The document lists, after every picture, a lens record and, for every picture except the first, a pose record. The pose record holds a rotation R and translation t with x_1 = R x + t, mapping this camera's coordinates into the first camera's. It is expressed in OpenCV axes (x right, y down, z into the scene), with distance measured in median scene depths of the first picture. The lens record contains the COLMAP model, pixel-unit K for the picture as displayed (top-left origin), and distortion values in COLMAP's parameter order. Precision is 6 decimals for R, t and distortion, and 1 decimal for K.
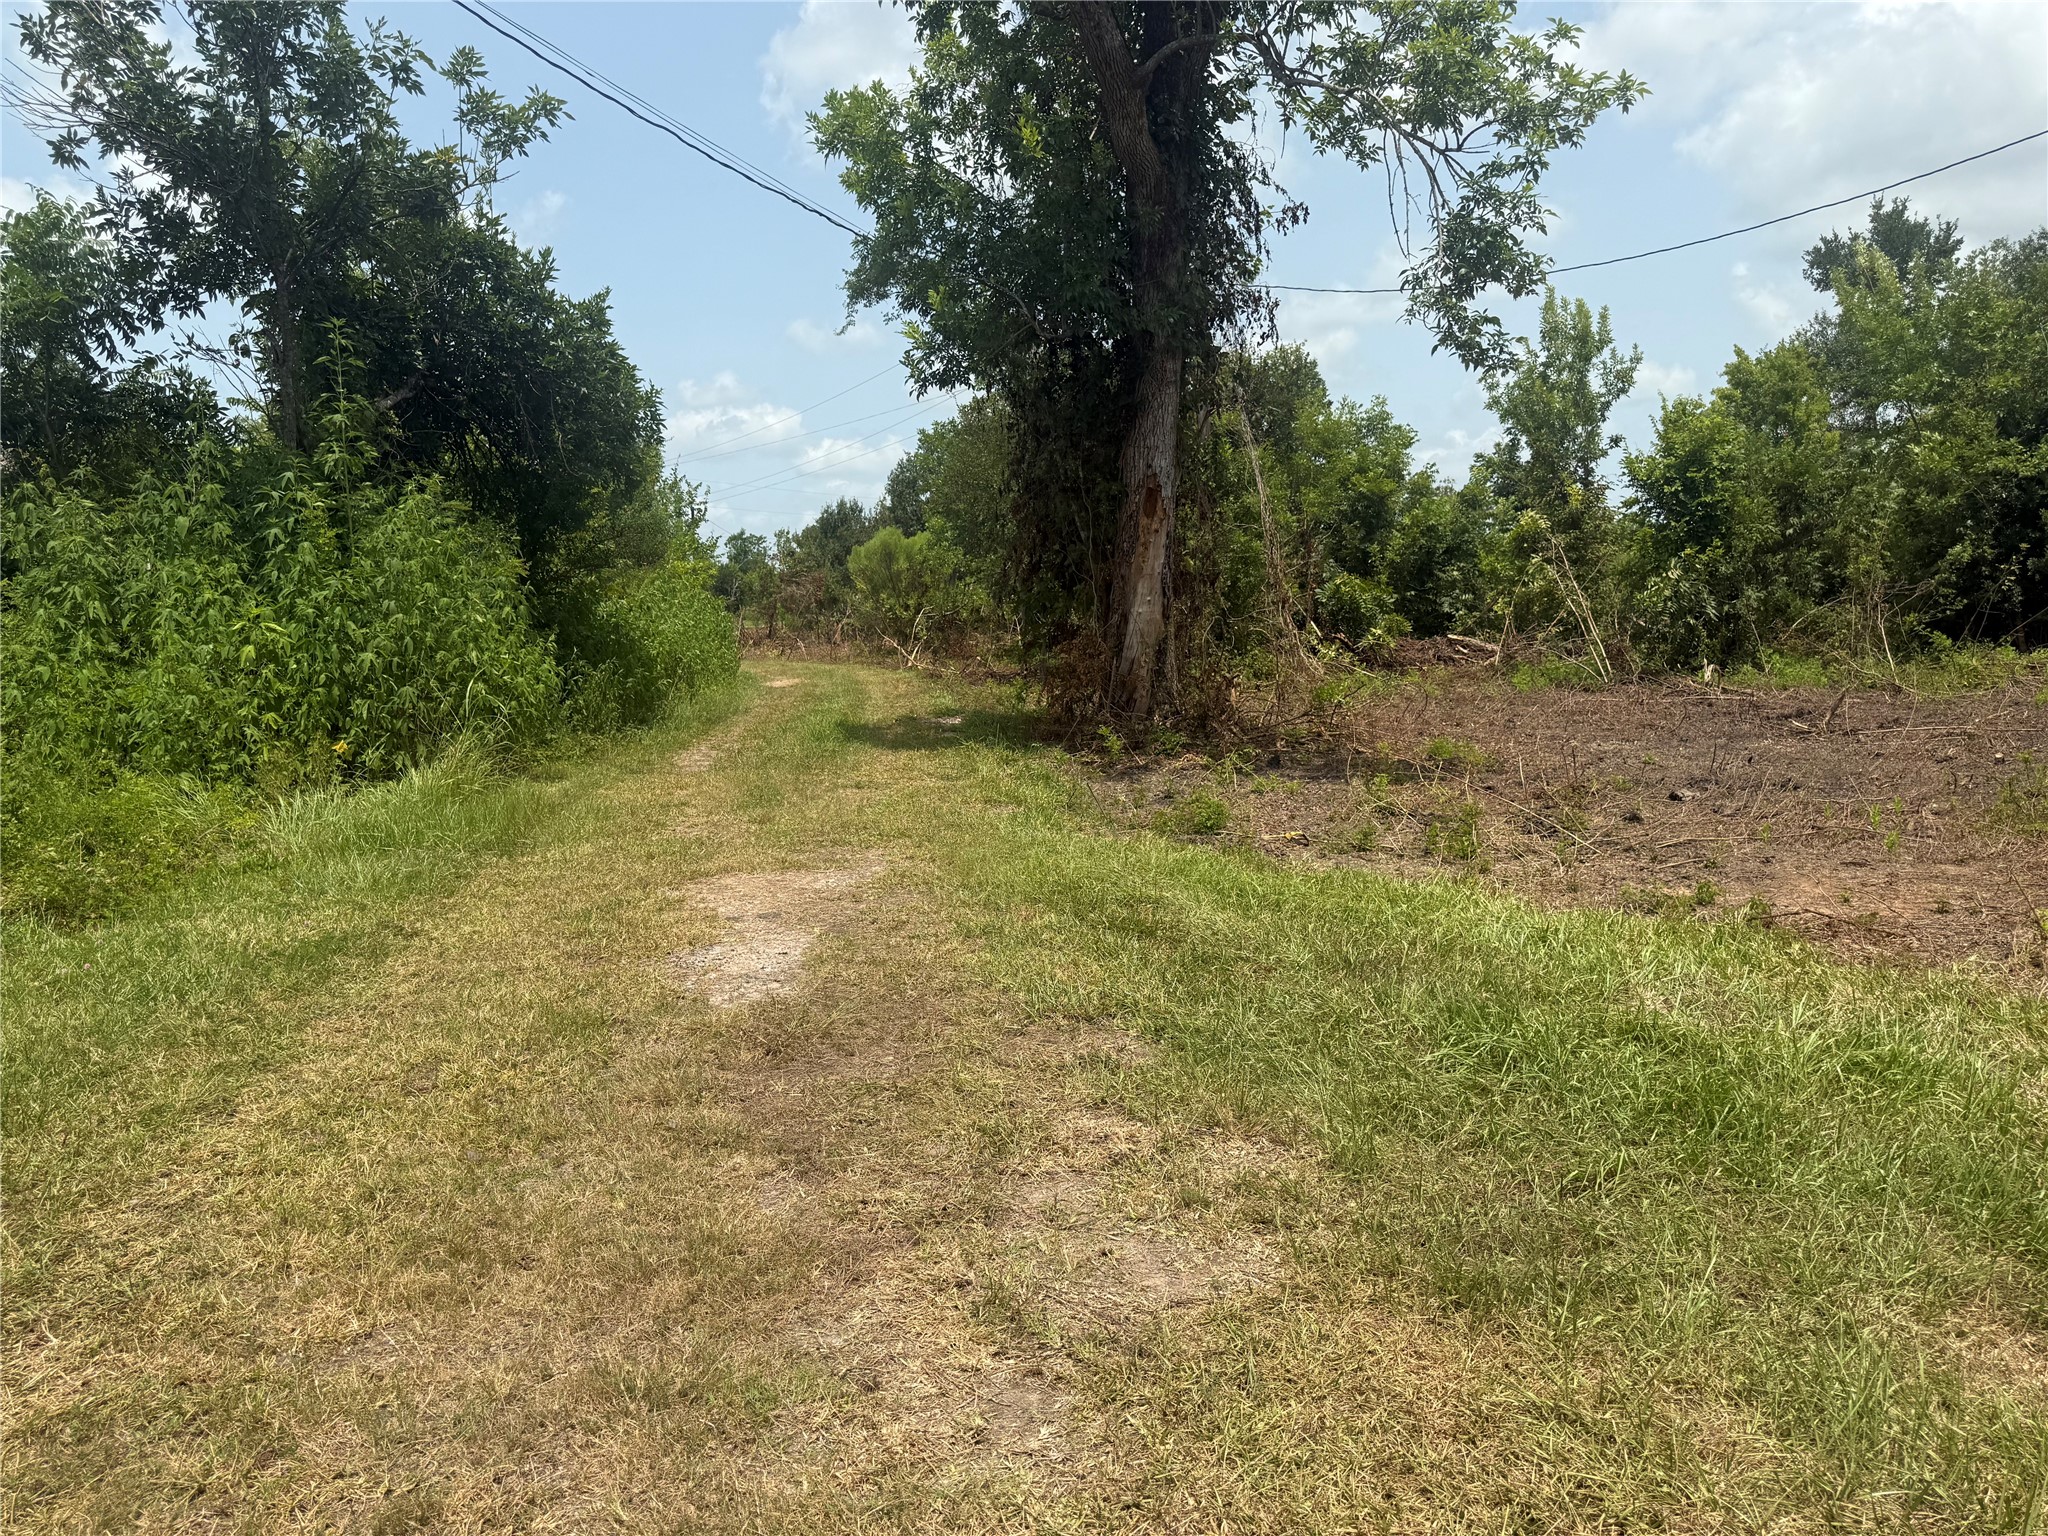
lens RADIAL K [[1429.7, 0, 1024.0], [0, 1429.7, 768.0], [0, 0, 1]] dist [0.000190, 0.000058]
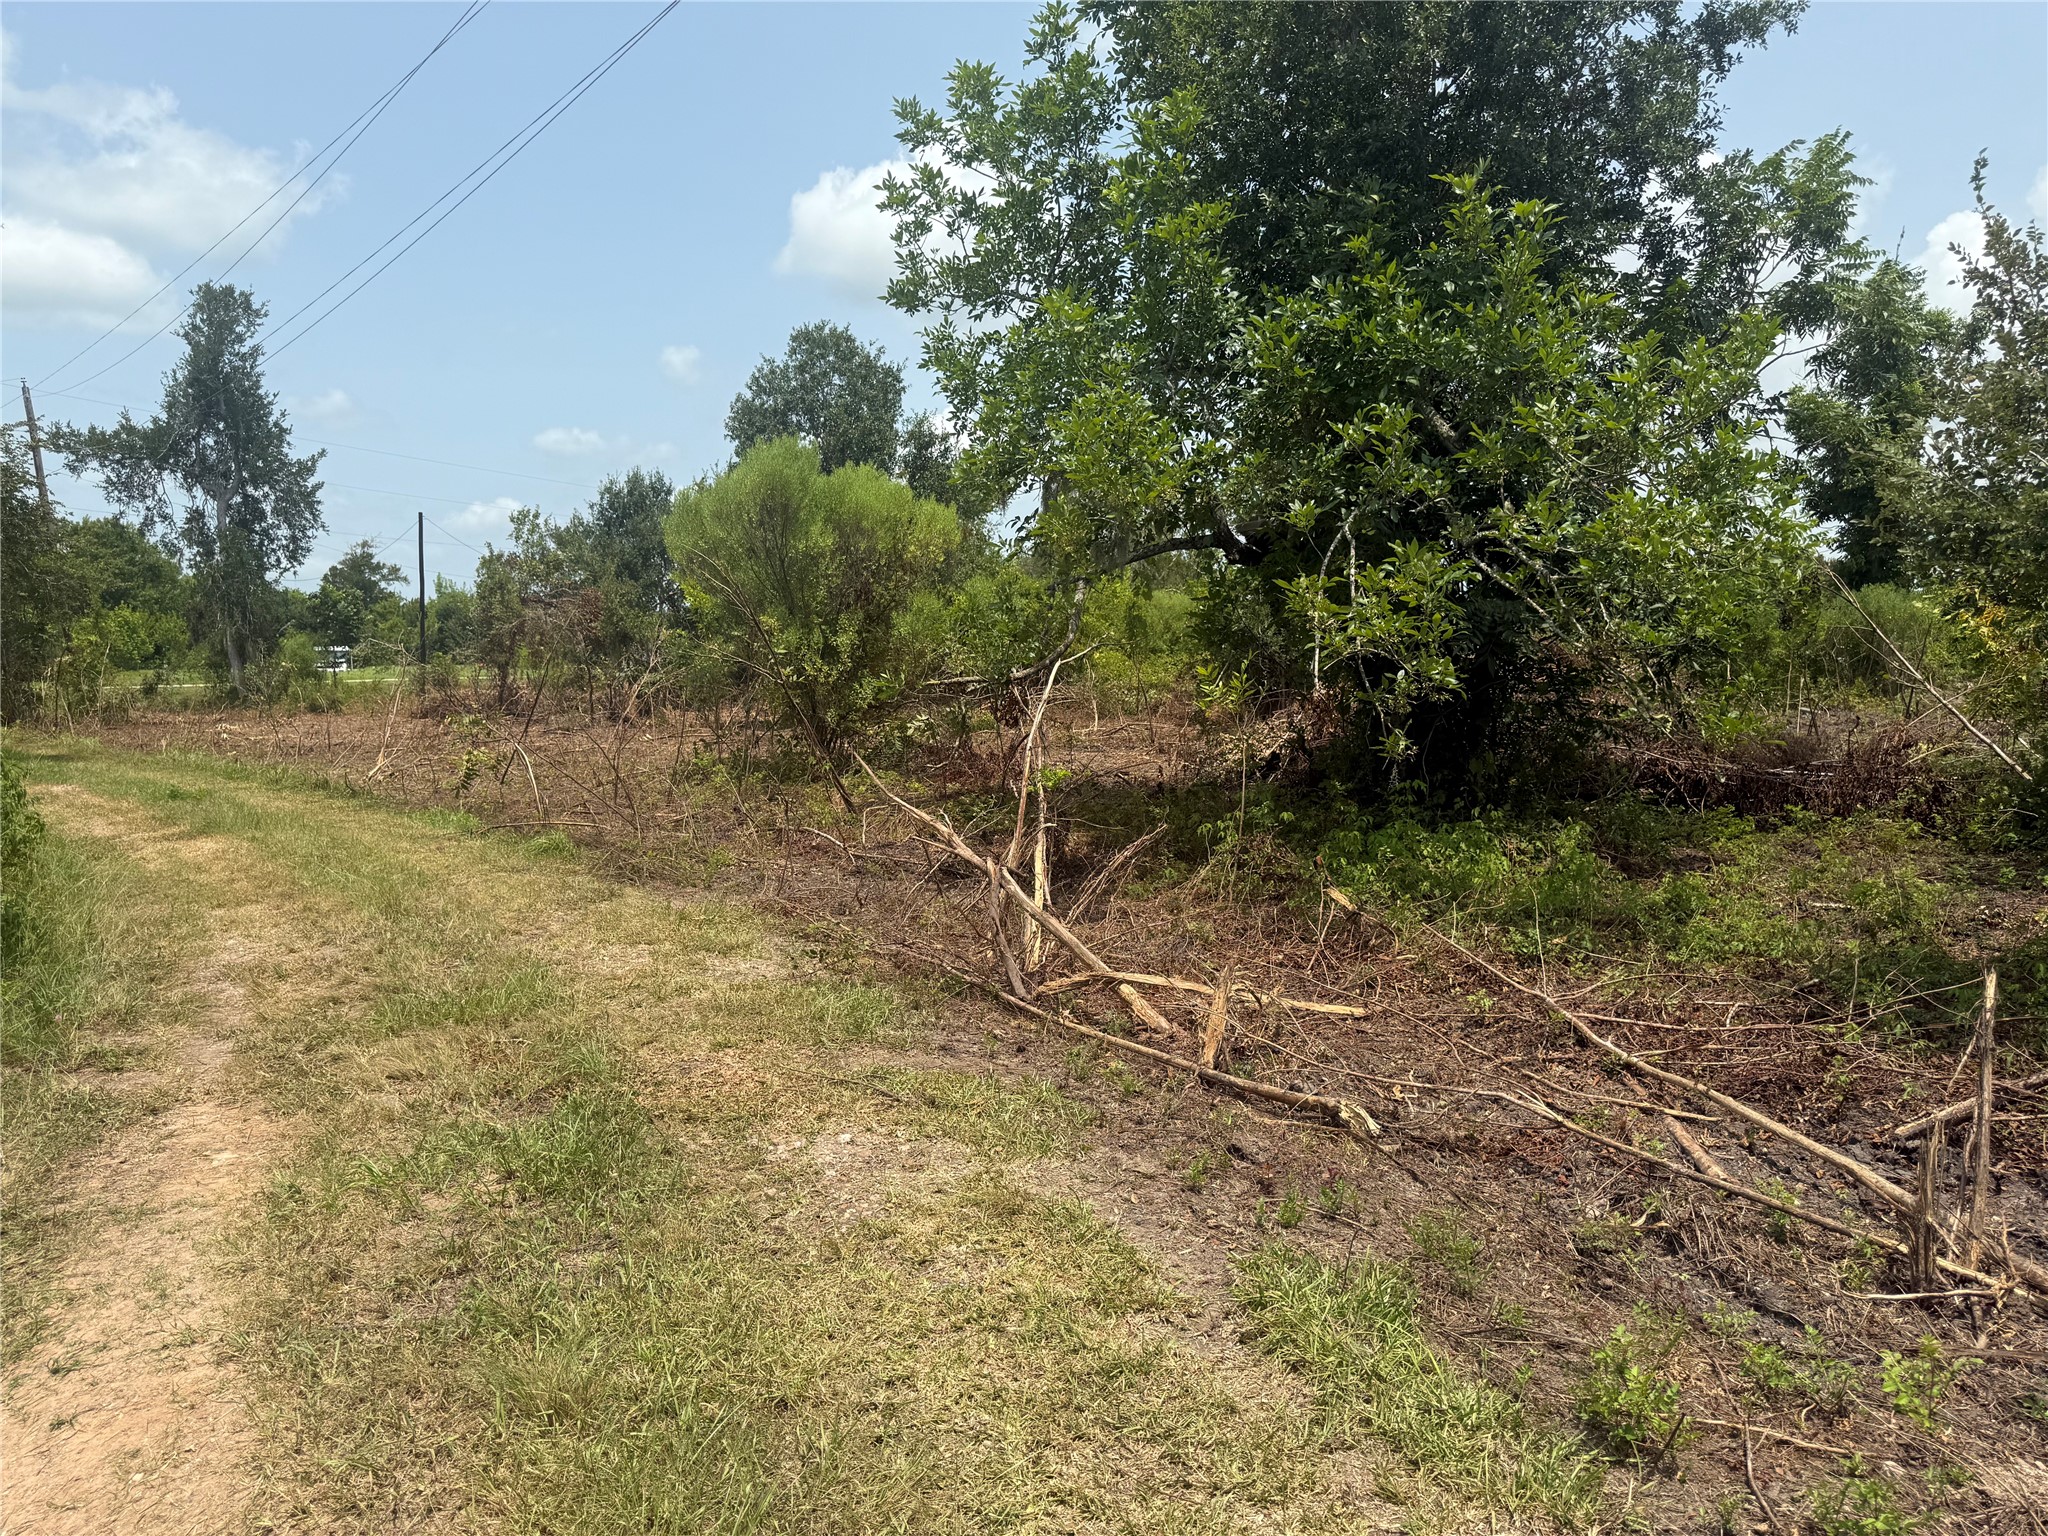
lens RADIAL K [[1429.7, 0, 1024.0], [0, 1429.7, 768.0], [0, 0, 1]] dist [0.000190, 0.000058]
pose [[0.989332, 0.000188, 0.145678, -0.065179], [0.004671, 0.999444, -0.033008, -0.052899], [-0.145603, 0.033336, 0.988781, 0.471694]]
